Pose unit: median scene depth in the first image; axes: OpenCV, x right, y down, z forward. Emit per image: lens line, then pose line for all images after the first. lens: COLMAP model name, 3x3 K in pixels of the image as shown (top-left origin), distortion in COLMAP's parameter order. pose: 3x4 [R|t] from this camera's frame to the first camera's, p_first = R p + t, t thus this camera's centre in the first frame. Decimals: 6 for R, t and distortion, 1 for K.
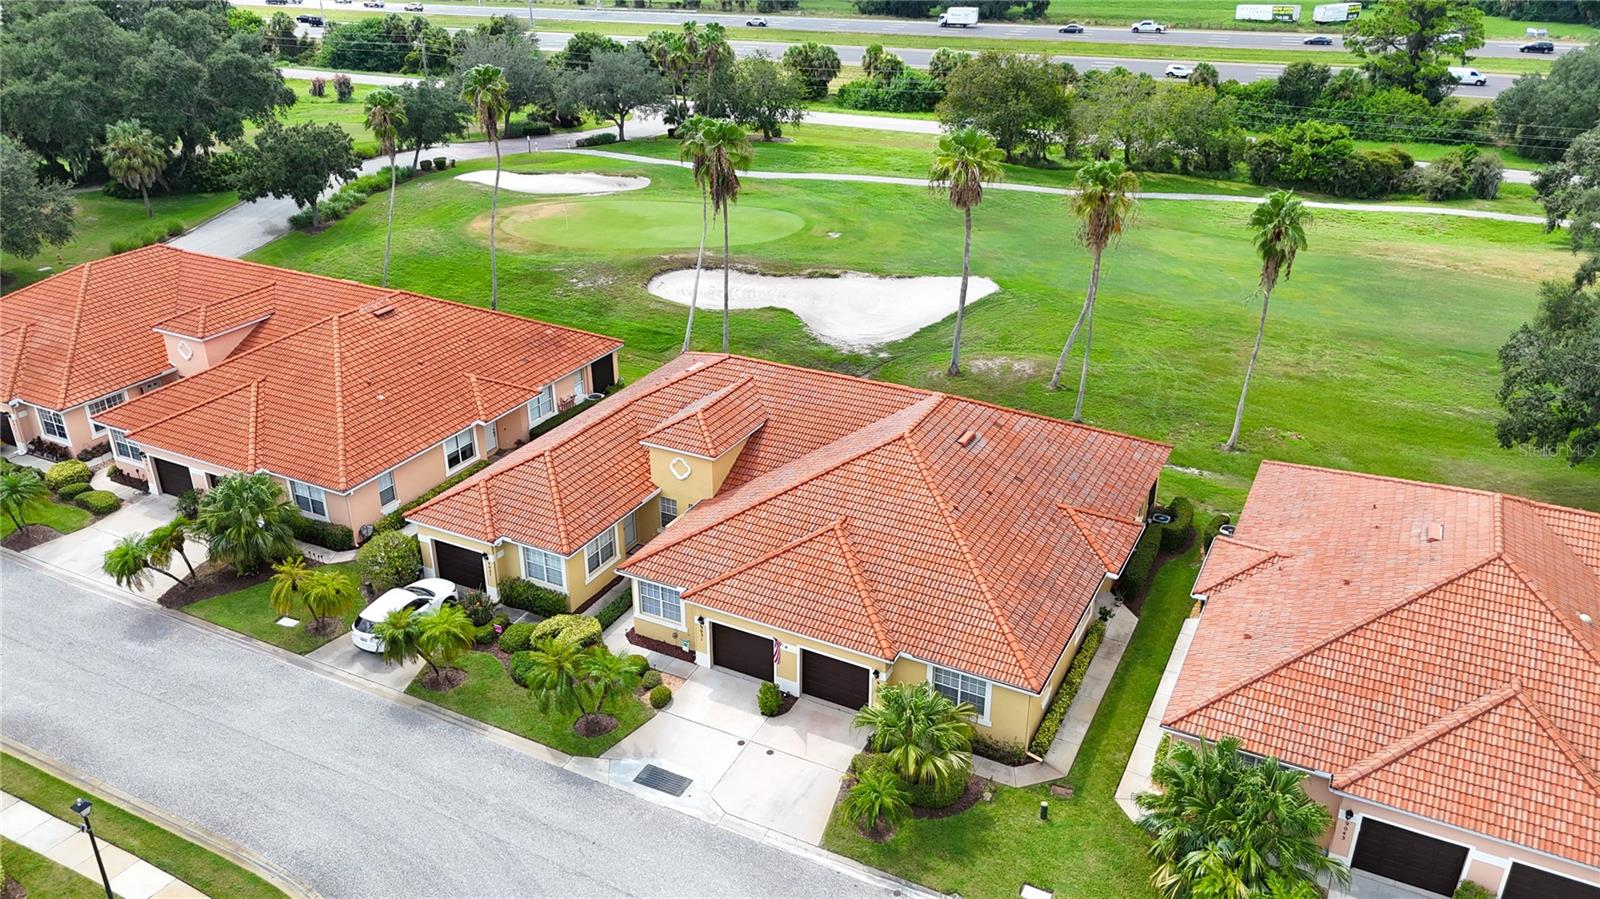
lens RADIAL K [[1196.2, 0, 800.0], [0, 1196.2, 449.5], [0, 0, 1]] dist [0.066741, -0.067890]
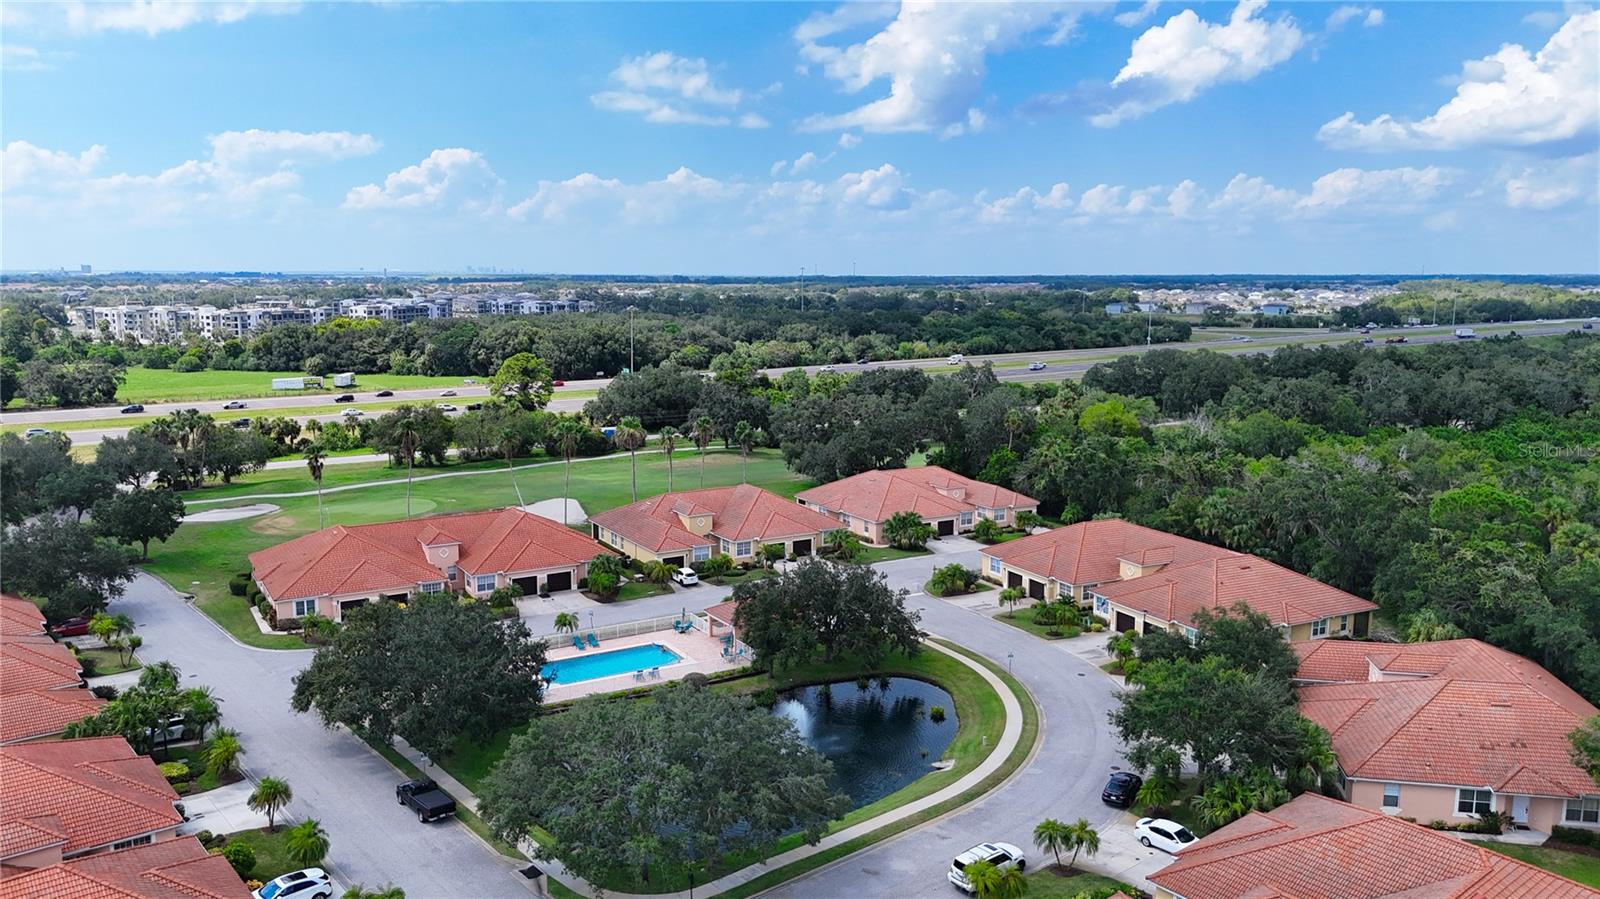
lens RADIAL K [[1196.2, 0, 800.0], [0, 1196.2, 449.5], [0, 0, 1]] dist [0.066741, -0.067890]
pose [[0.529395, -0.124066, 0.839255, -1.809070], [0.357598, 0.929708, -0.088133, 0.146966], [-0.769328, 0.346773, 0.536548, -0.607936]]
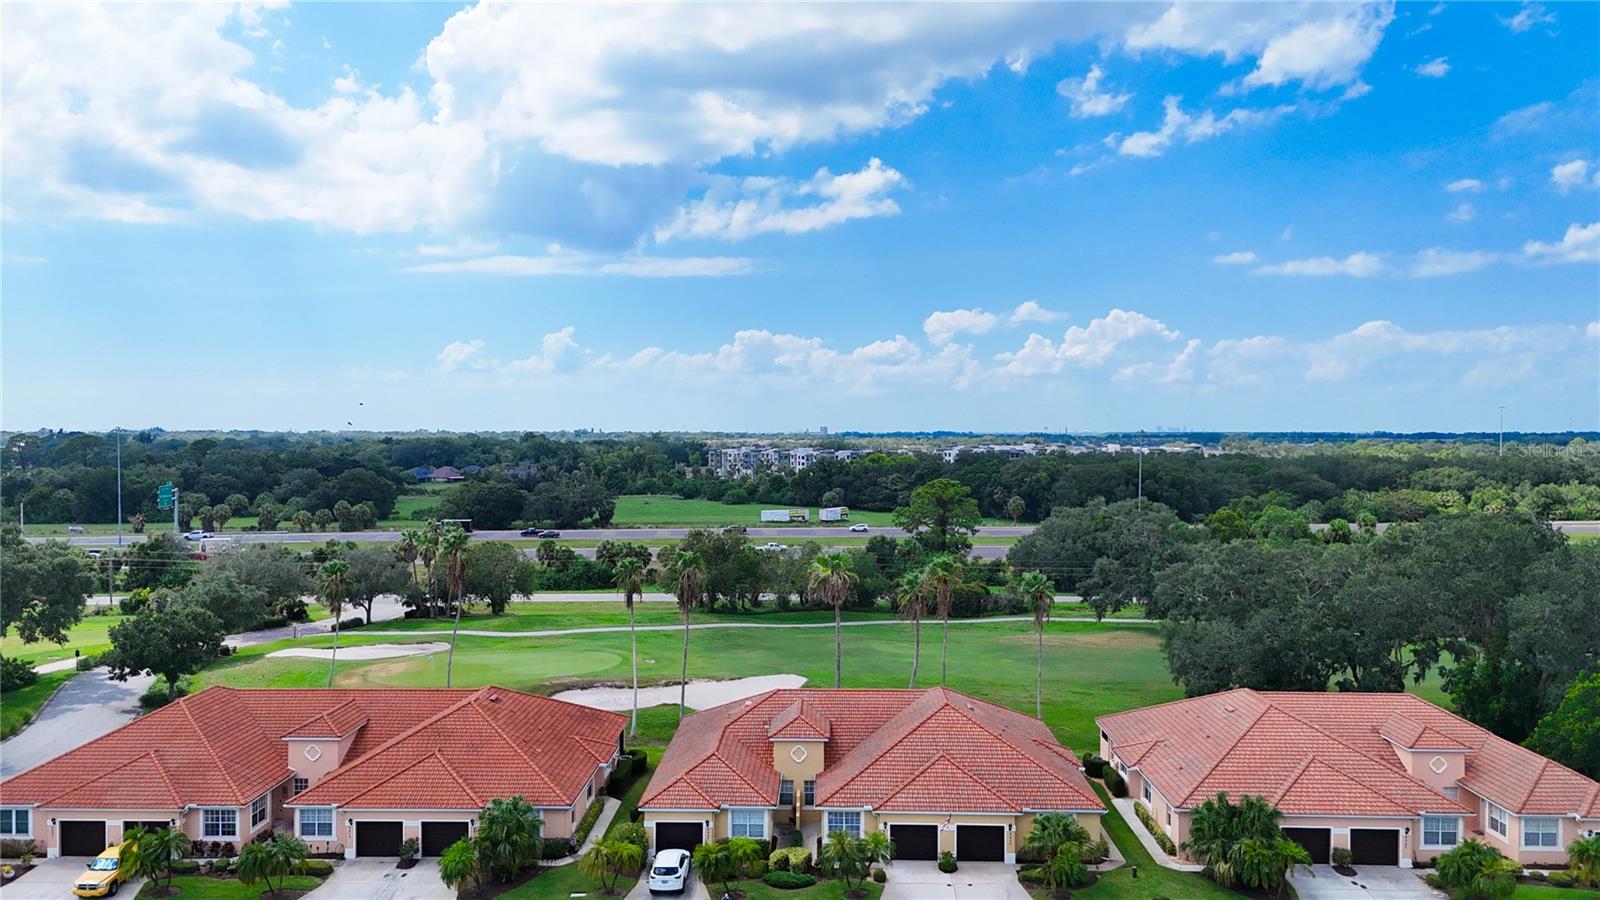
lens RADIAL K [[1196.2, 0, 800.0], [0, 1196.2, 450.0], [0, 0, 1]] dist [0.066741, -0.067890]
pose [[0.899882, -0.006694, 0.436082, -0.569839], [0.184522, 0.911827, -0.366775, 0.166581], [-0.395176, 0.410521, 0.821771, -0.292436]]
